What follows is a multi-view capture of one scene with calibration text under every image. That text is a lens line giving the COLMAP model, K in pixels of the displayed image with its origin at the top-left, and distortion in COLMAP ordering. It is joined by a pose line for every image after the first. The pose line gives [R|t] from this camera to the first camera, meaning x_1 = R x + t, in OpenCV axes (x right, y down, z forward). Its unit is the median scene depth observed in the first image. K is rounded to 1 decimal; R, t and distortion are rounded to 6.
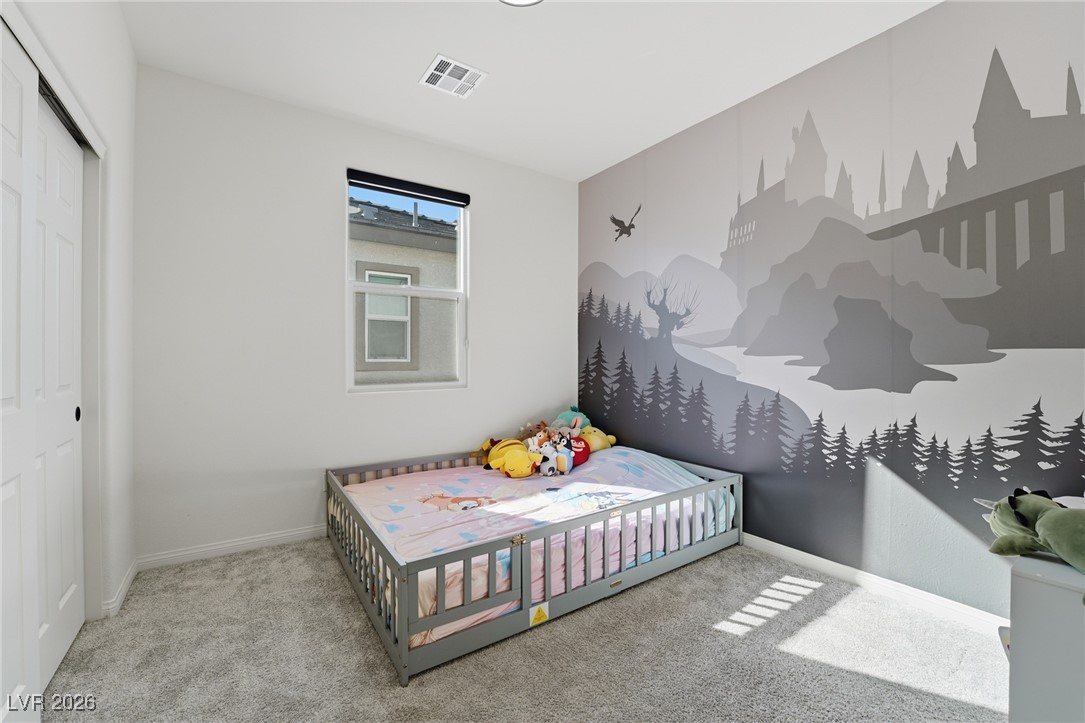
lens RADIAL K [[457.3, 0, 544.7], [0, 457.3, 360.7], [0, 0, 1]] dist [-0.016619, 0.000095]
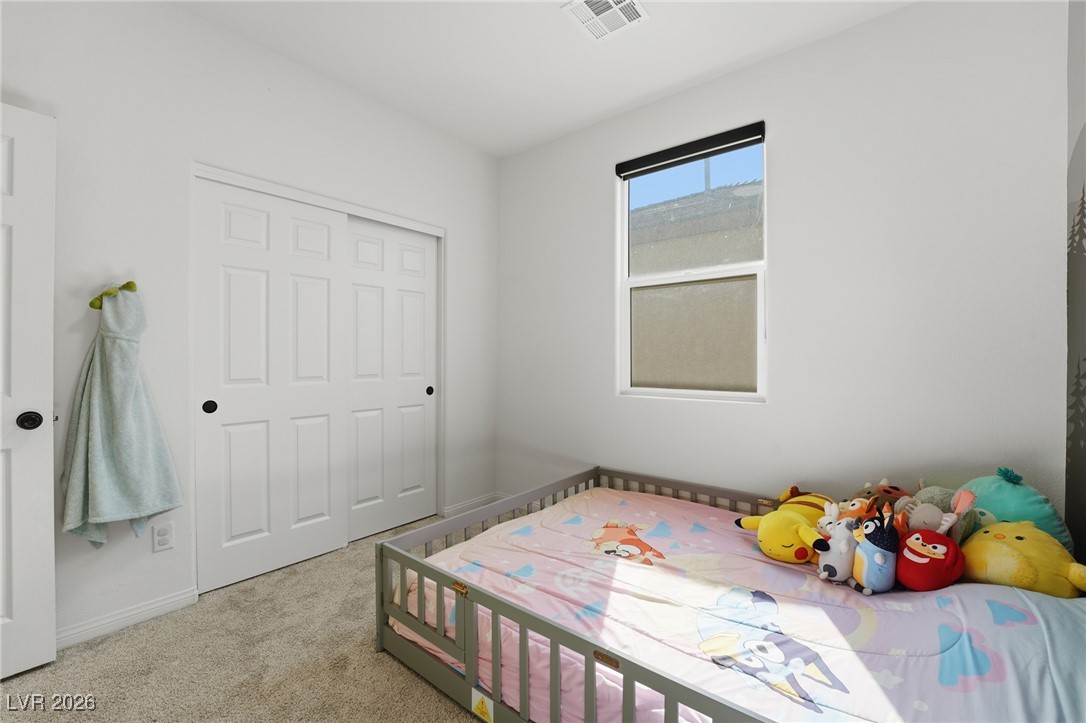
lens RADIAL K [[457.7, 0, 545.2], [0, 457.7, 360.7], [0, 0, 1]] dist [-0.016619, 0.000095]
pose [[0.266901, 0.008205, -0.963689, 0.506595], [-0.004962, 0.999962, 0.007139, -0.008743], [0.963711, 0.002877, 0.266932, 0.631411]]
